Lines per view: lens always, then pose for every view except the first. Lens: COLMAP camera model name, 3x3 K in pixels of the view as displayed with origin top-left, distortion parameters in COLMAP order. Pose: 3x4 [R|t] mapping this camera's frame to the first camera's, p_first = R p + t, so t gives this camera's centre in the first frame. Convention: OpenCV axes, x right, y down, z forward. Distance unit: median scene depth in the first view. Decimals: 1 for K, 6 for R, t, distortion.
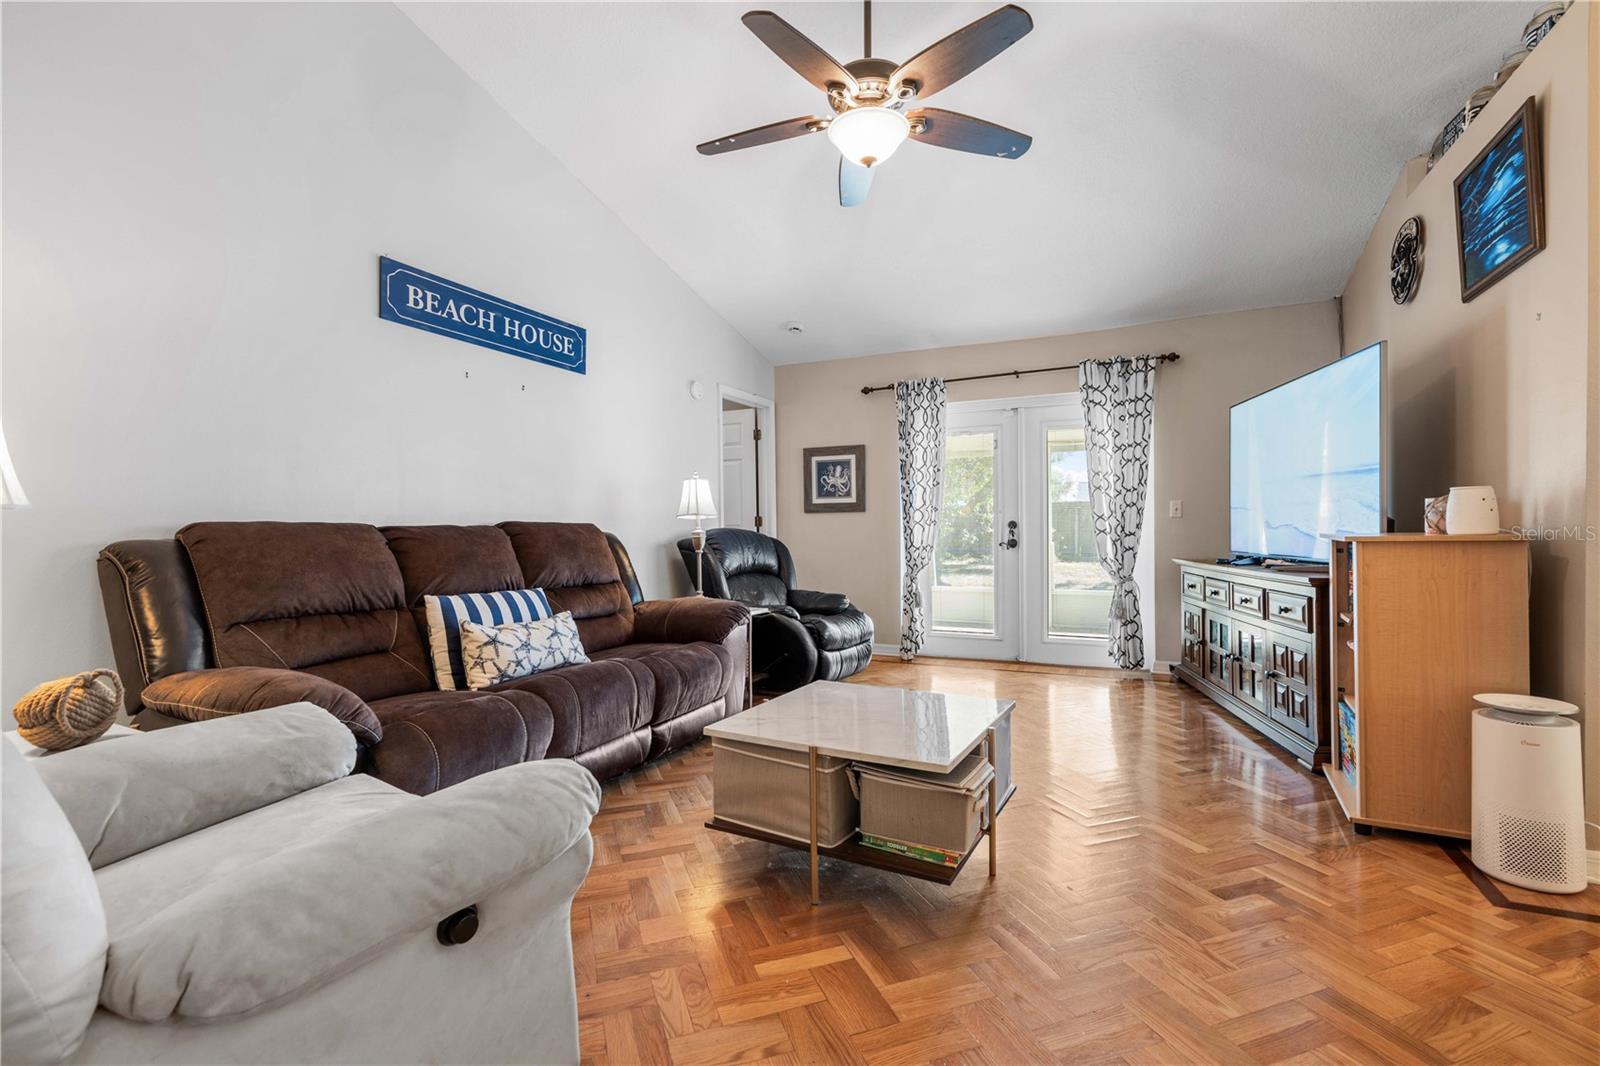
lens RADIAL K [[739.8, 0, 789.8], [0, 739.8, 536.5], [0, 0, 1]] dist [0.000141, 0.000013]
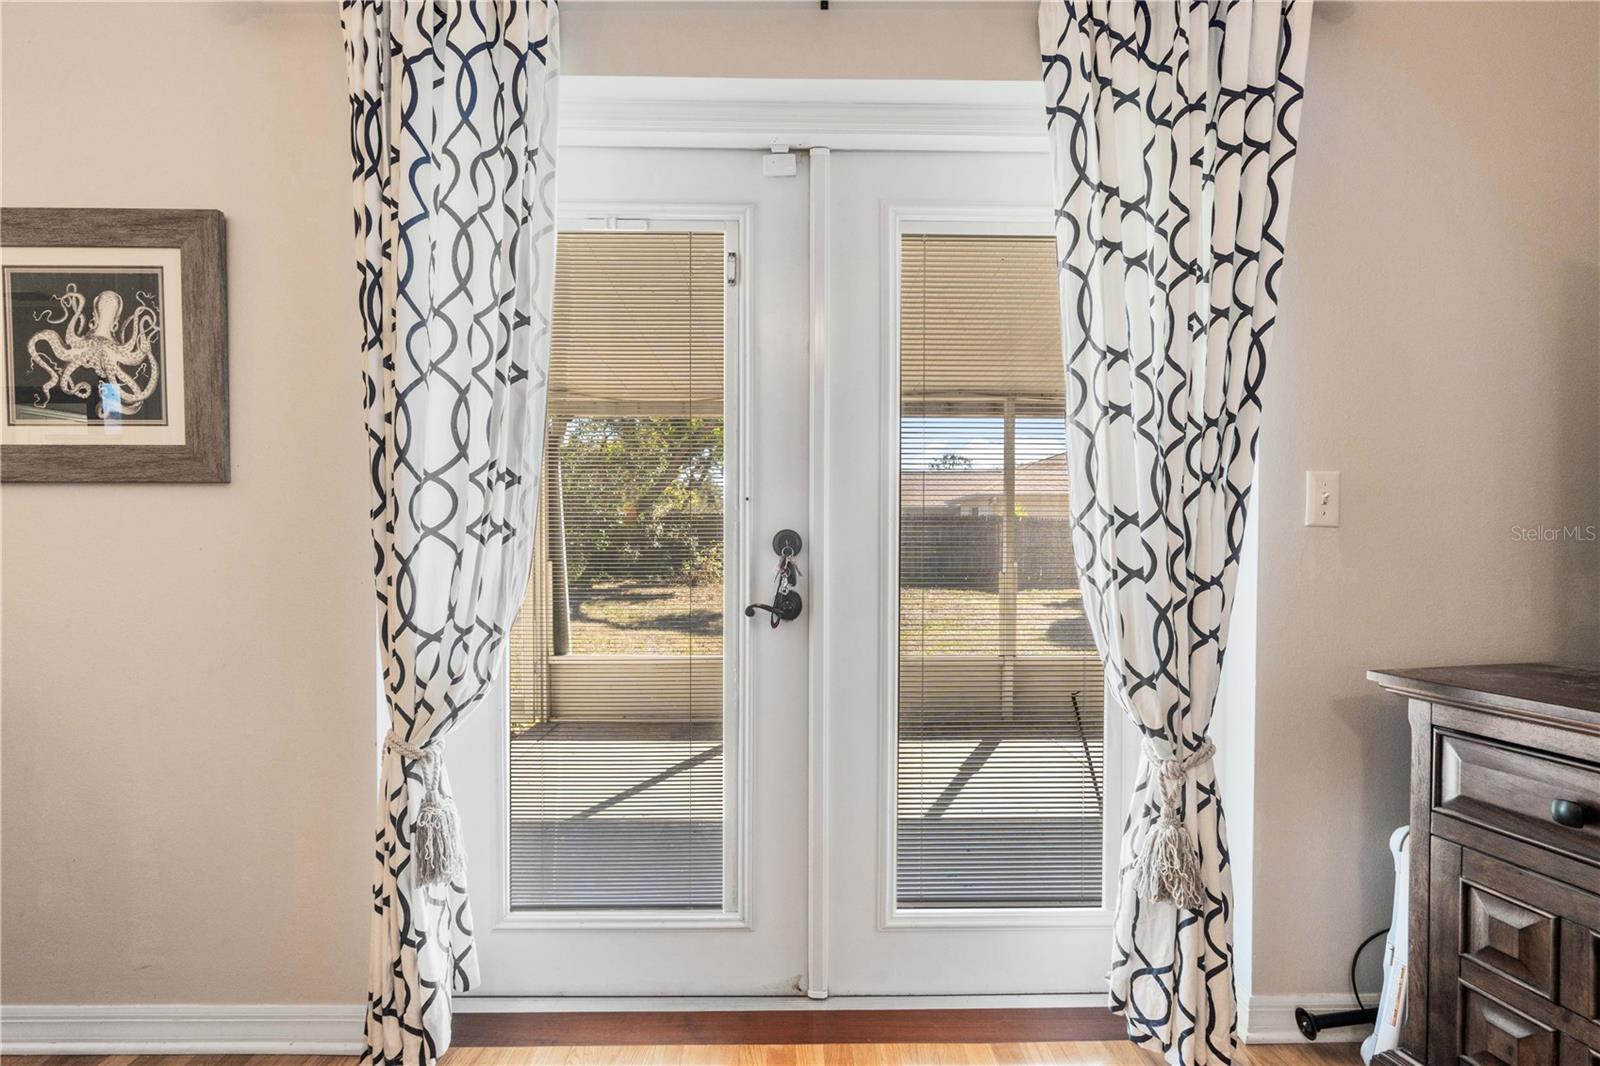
lens RADIAL K [[739.8, 0, 789.8], [0, 739.8, 536.5], [0, 0, 1]] dist [0.000141, 0.000013]
pose [[0.900316, 0.011533, 0.435085, 0.162018], [-0.004182, 0.999832, -0.017849, -0.012313], [-0.435217, 0.014250, 0.900213, 0.686653]]
